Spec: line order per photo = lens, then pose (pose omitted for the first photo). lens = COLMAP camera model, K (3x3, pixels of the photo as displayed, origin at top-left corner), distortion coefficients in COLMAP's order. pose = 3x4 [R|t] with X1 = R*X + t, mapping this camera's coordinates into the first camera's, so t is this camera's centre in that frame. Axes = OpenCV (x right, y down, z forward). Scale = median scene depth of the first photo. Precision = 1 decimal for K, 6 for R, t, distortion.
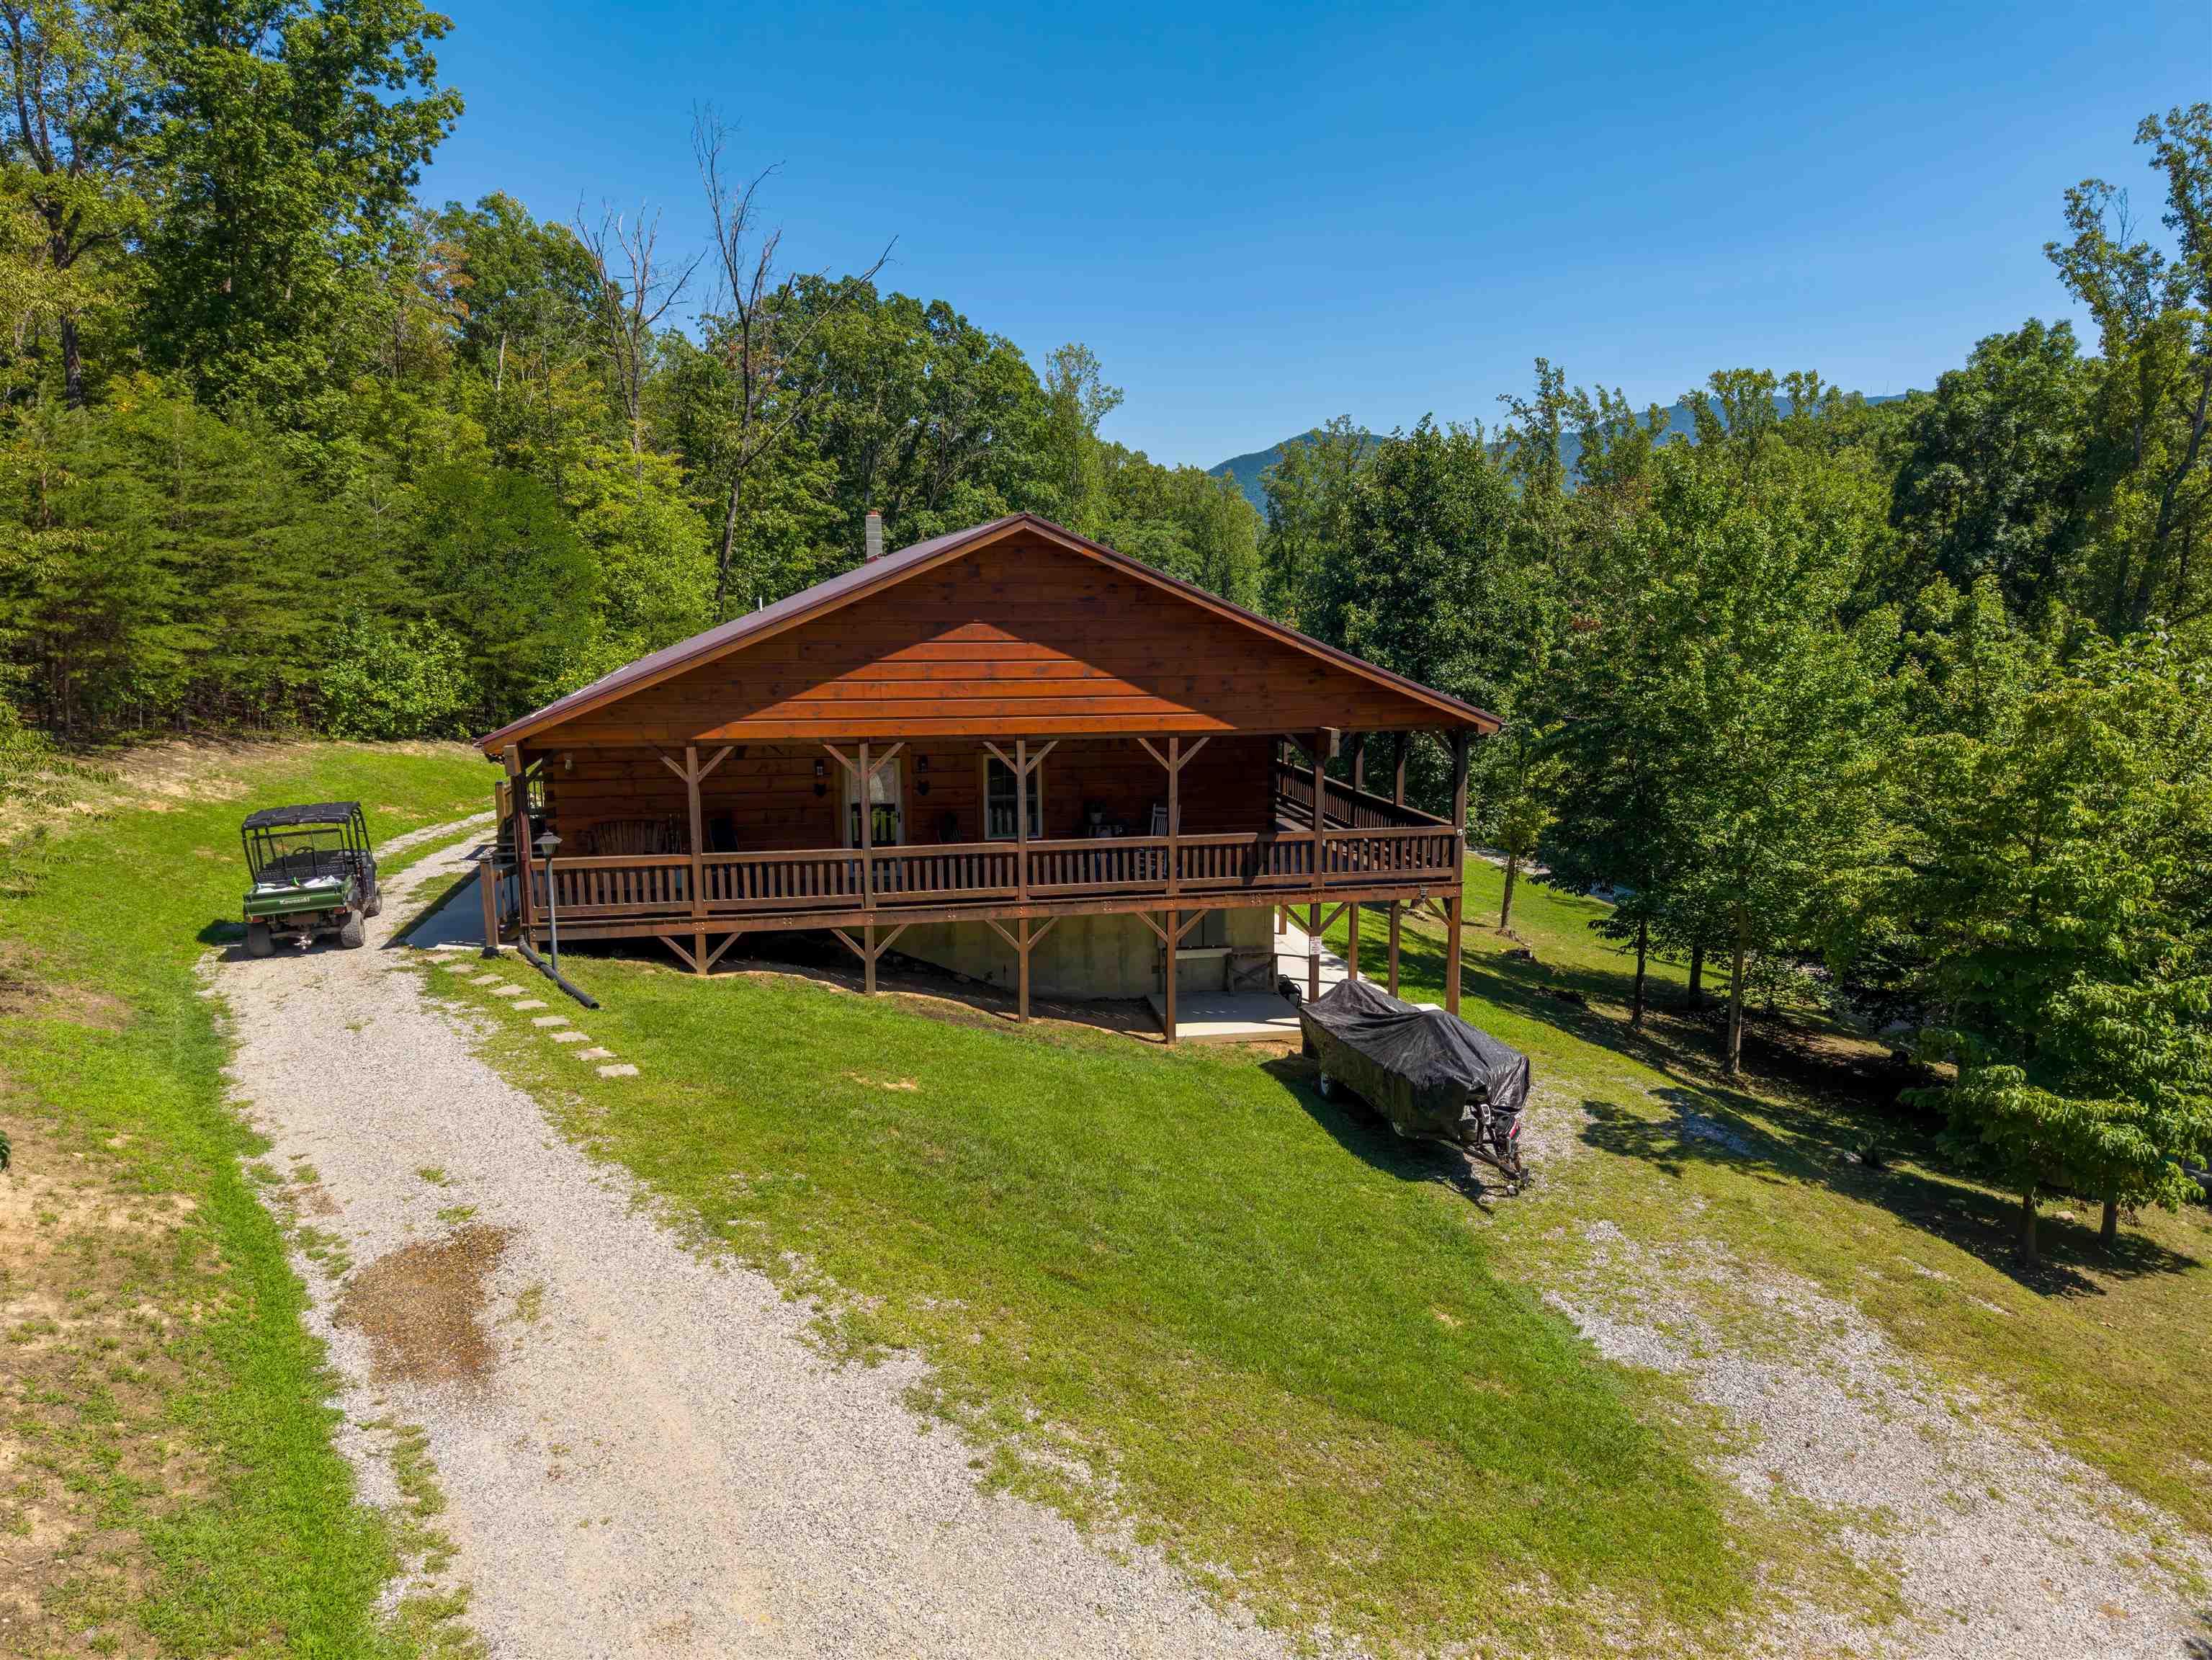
lens RADIAL K [[1472.3, 0, 1106.0], [0, 1472.3, 830.0], [0, 0, 1]] dist [0.081108, -0.110733]
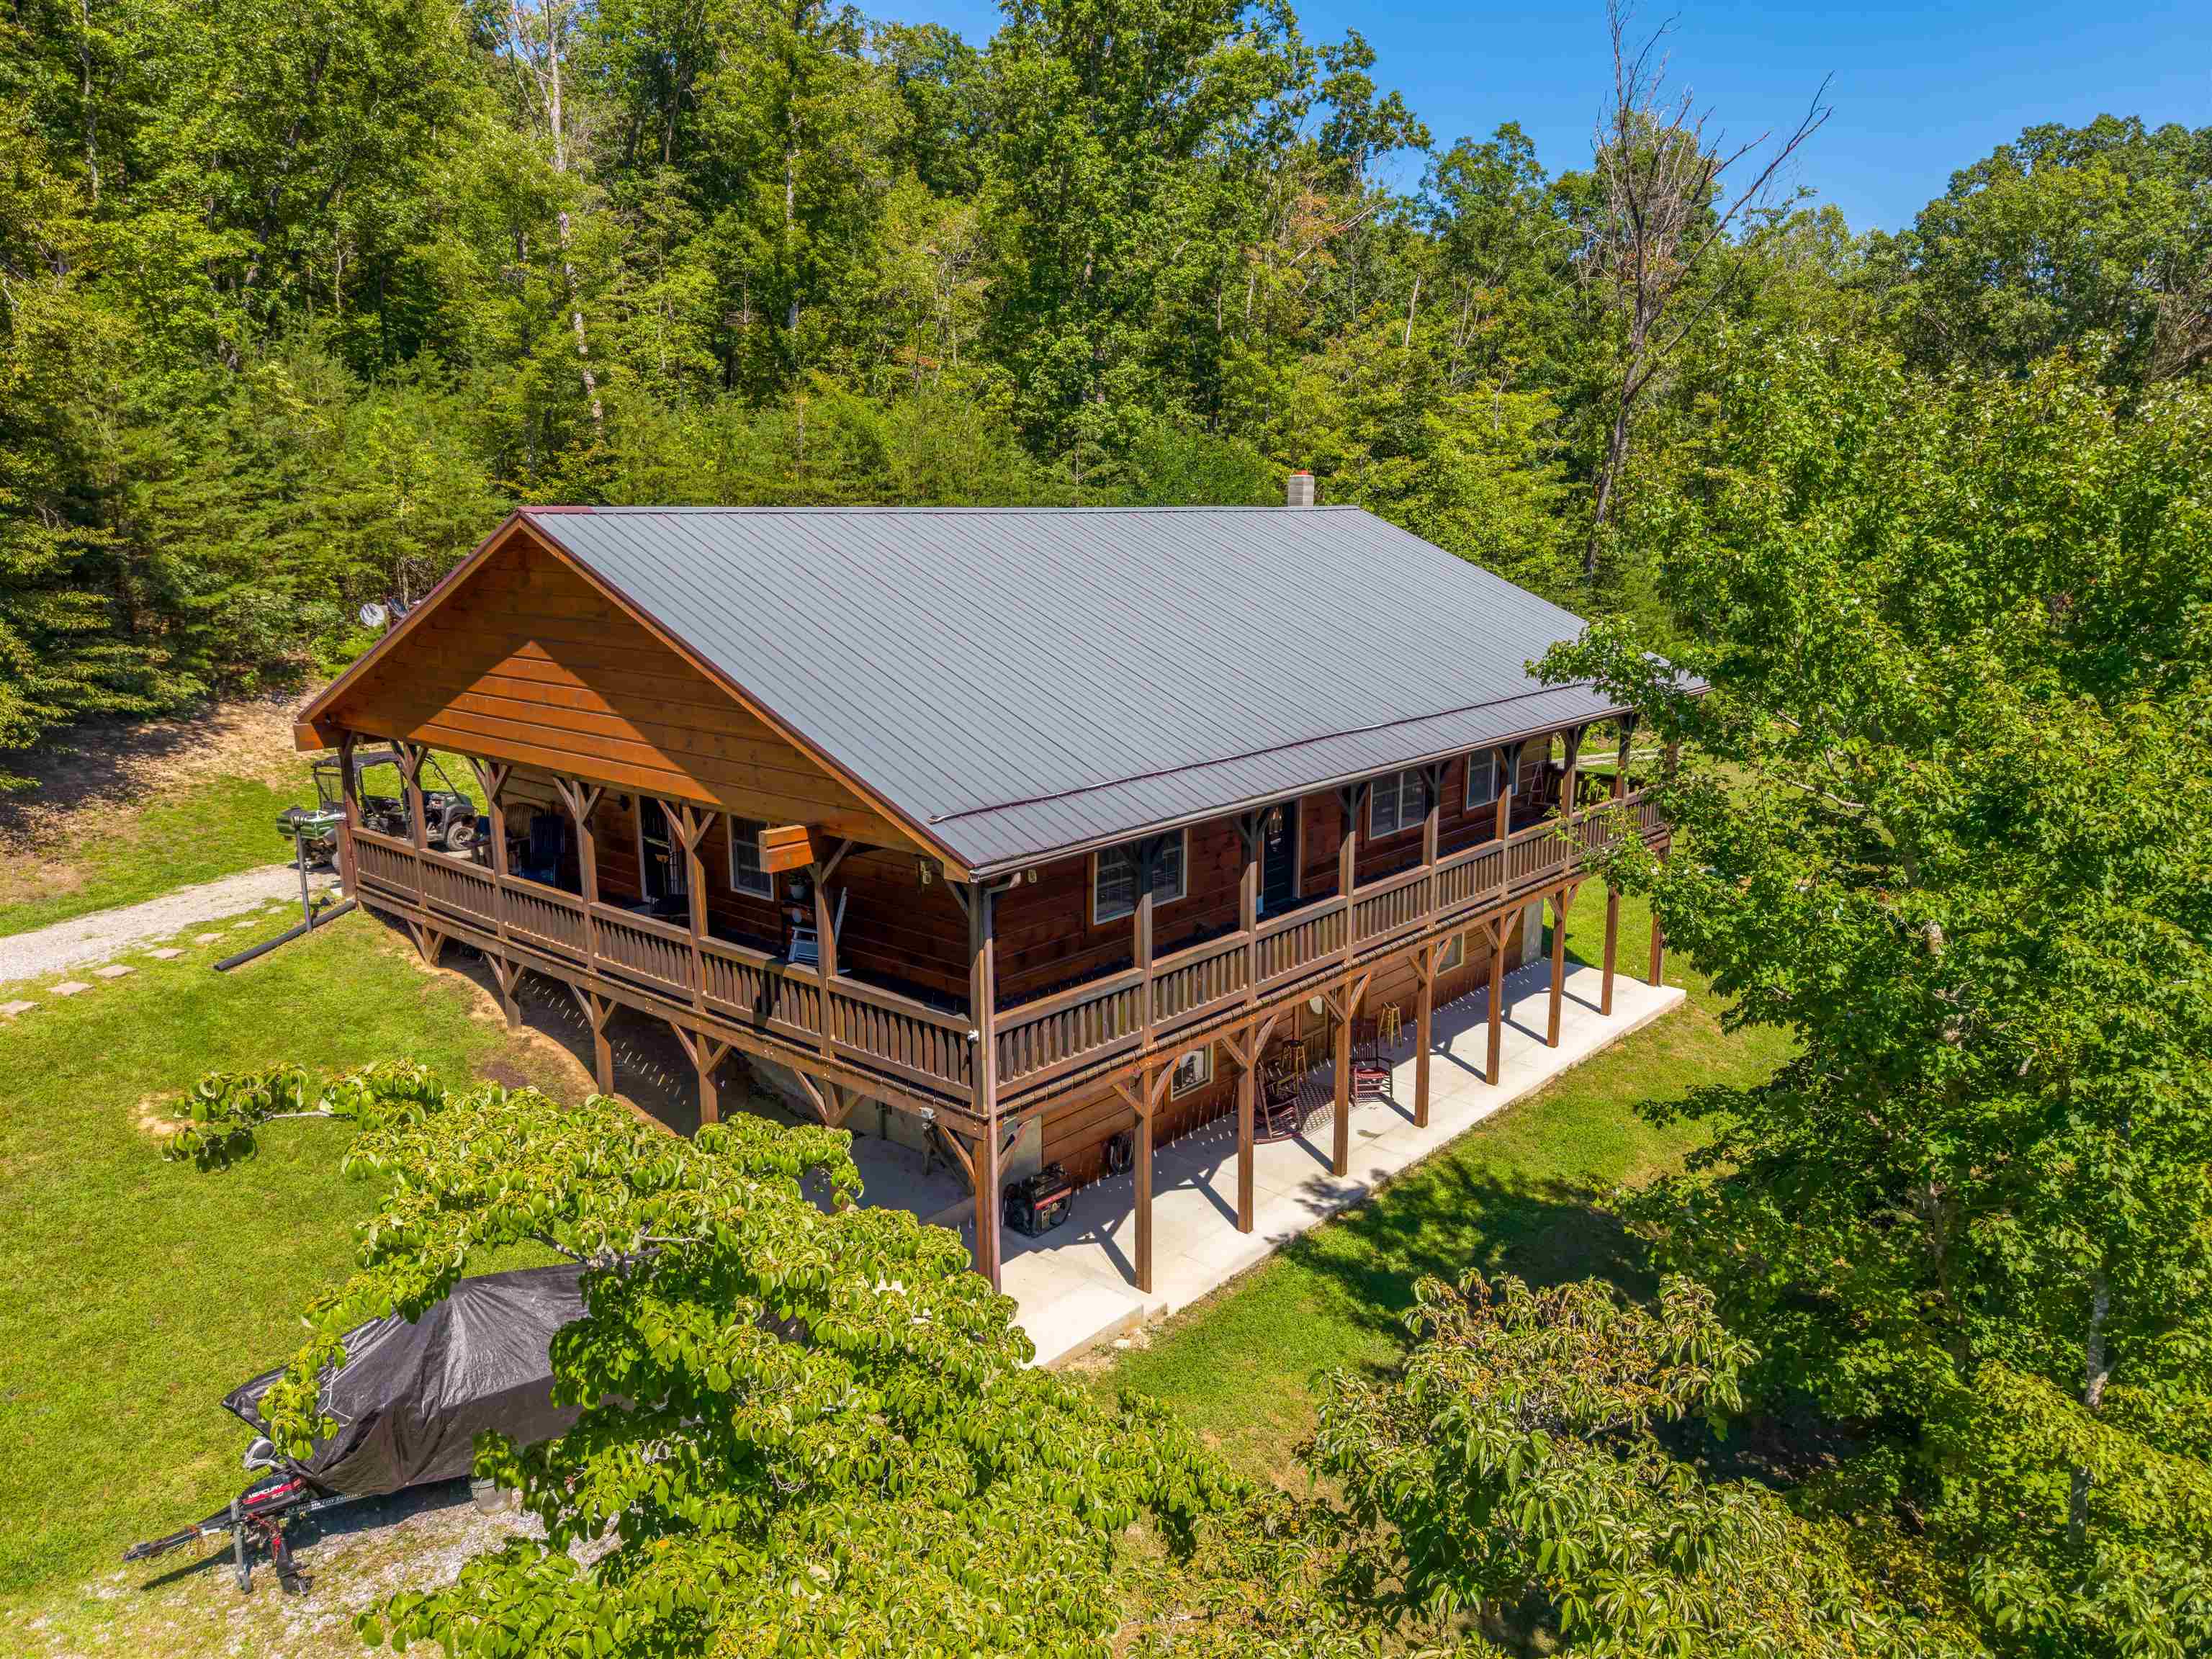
lens RADIAL K [[1472.1, 0, 1106.0], [0, 1472.1, 829.5], [0, 0, 1]] dist [0.081108, -0.110733]
pose [[0.576456, 0.164907, -0.800315, 0.758404], [-0.126250, 0.985638, 0.112157, -0.158781], [0.807316, 0.036386, 0.588996, 0.711328]]
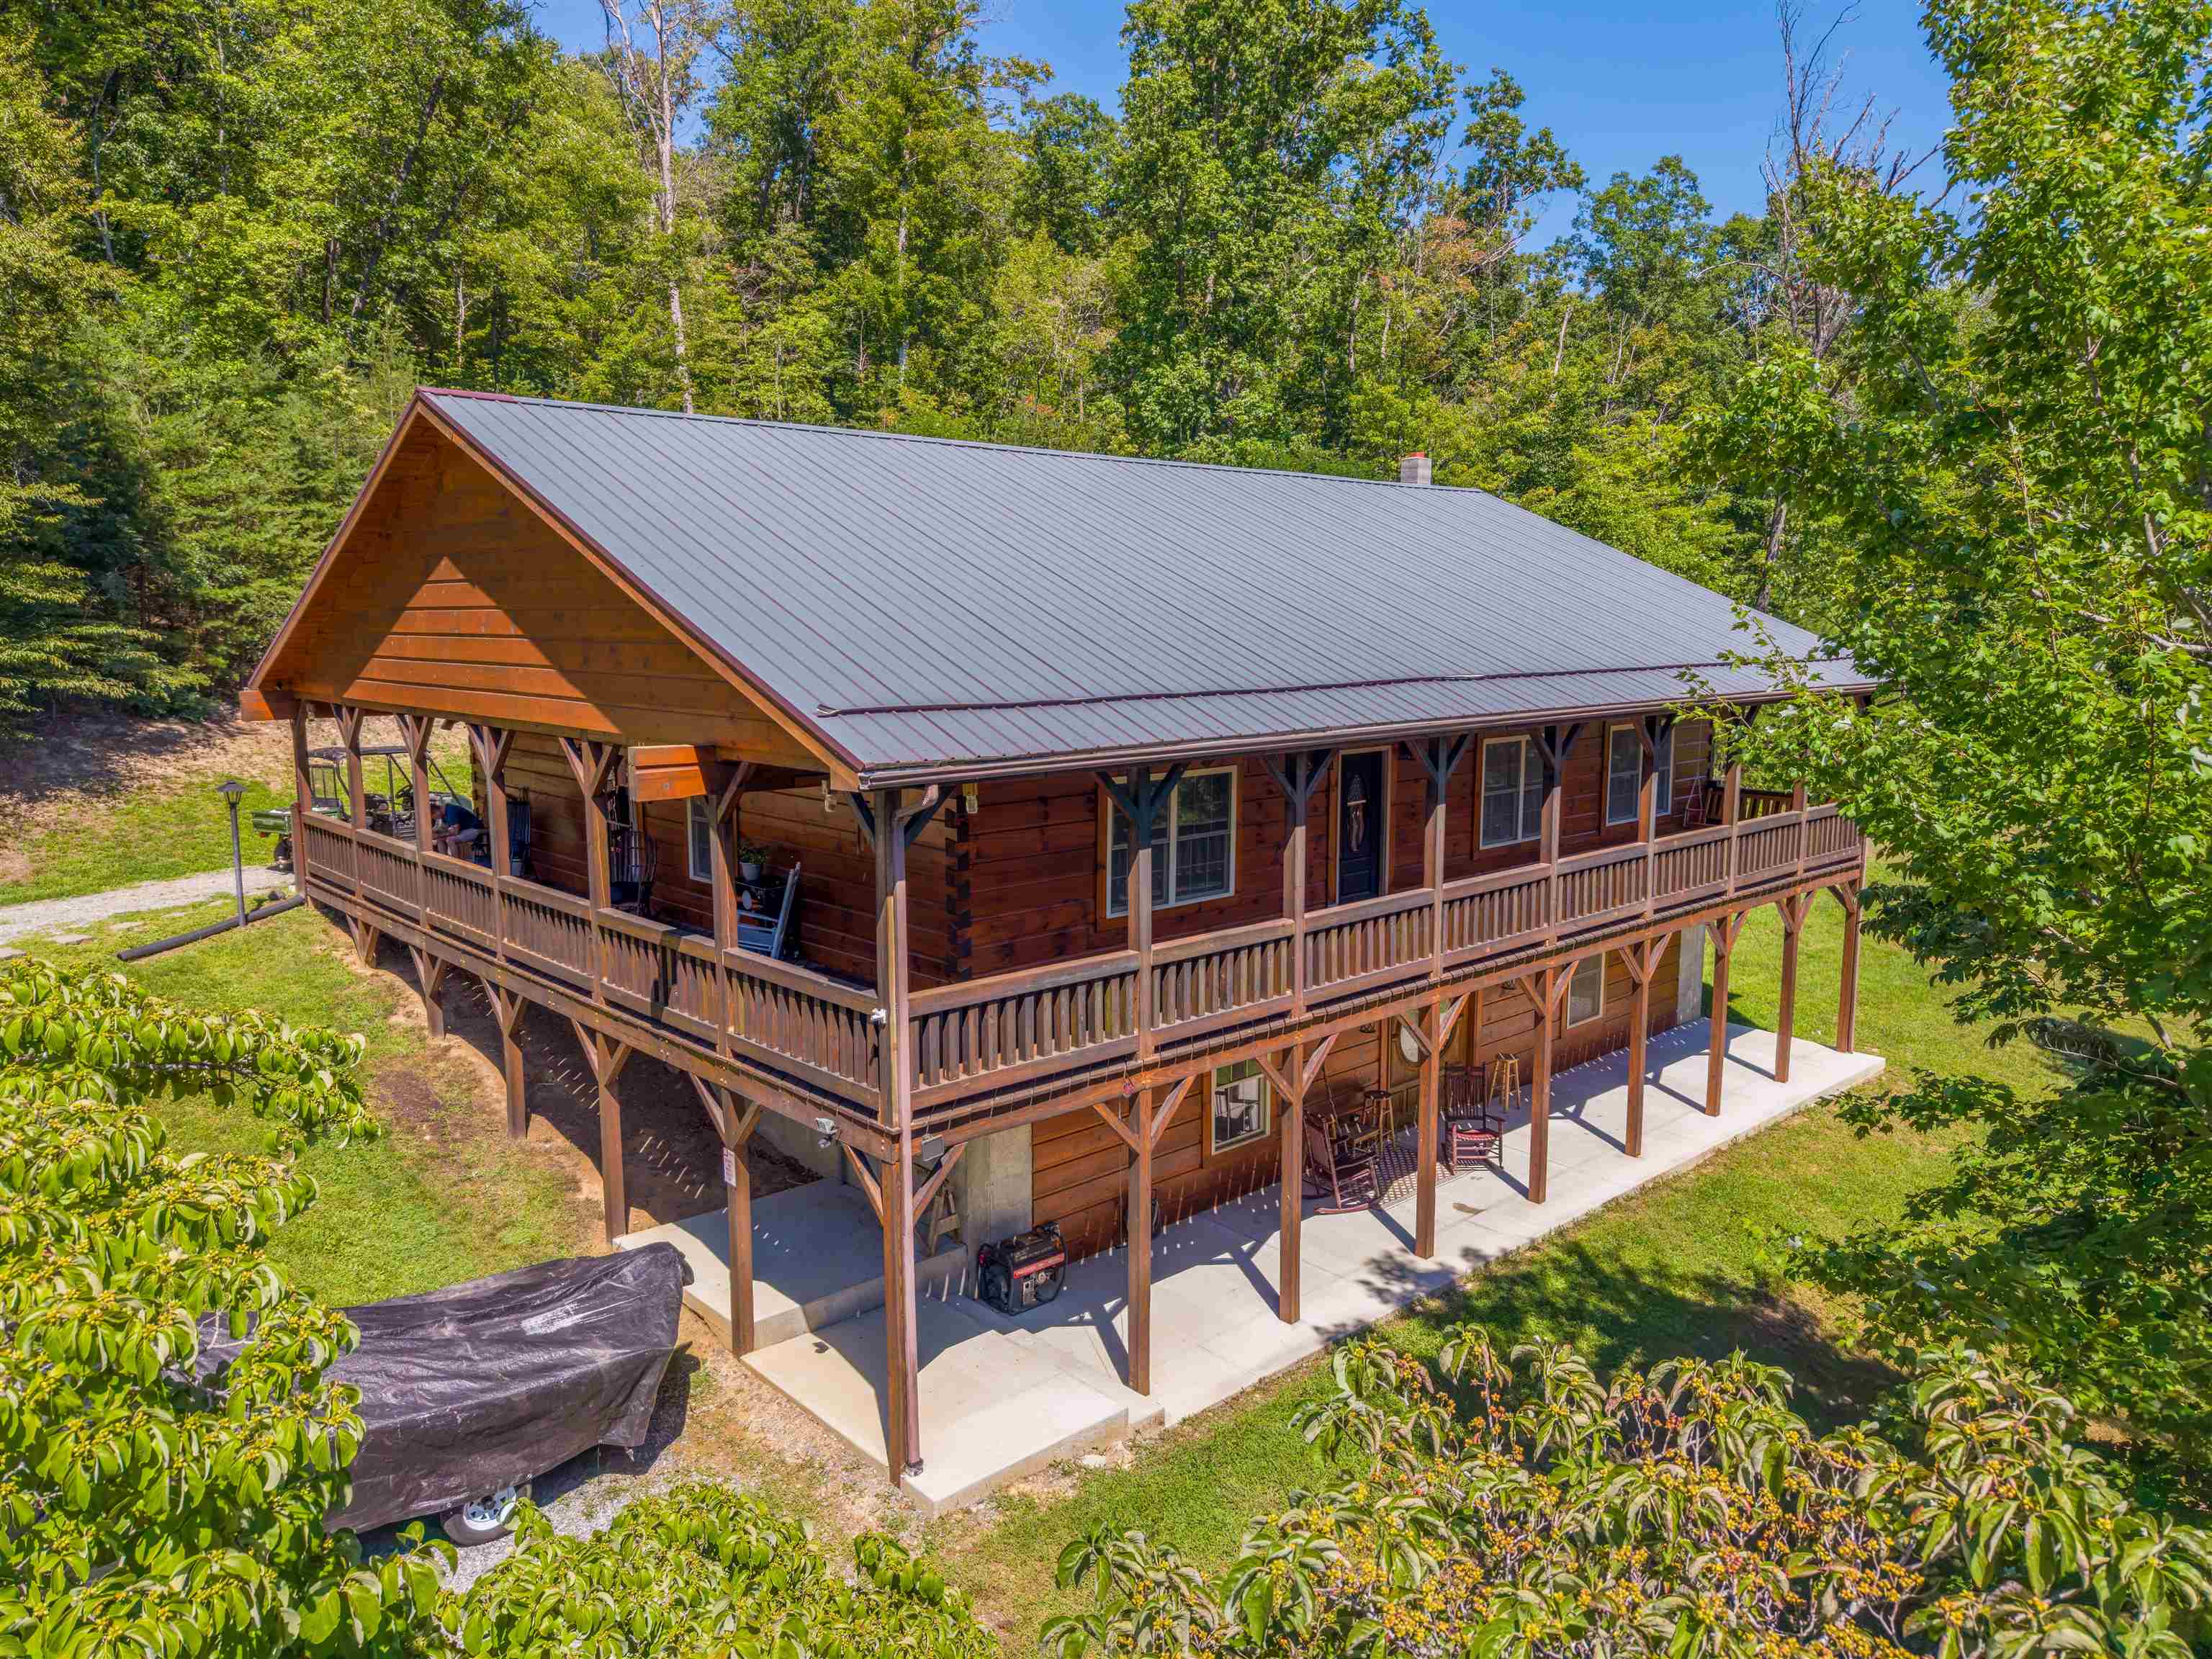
lens RADIAL K [[1491.2, 0, 1106.0], [0, 1491.2, 829.5], [0, 0, 1]] dist [0.044934, -0.034010]
pose [[0.492479, 0.122172, -0.861707, 0.666536], [-0.138649, 0.988467, 0.060903, -0.091481], [0.859209, 0.089481, 0.503739, 0.857482]]
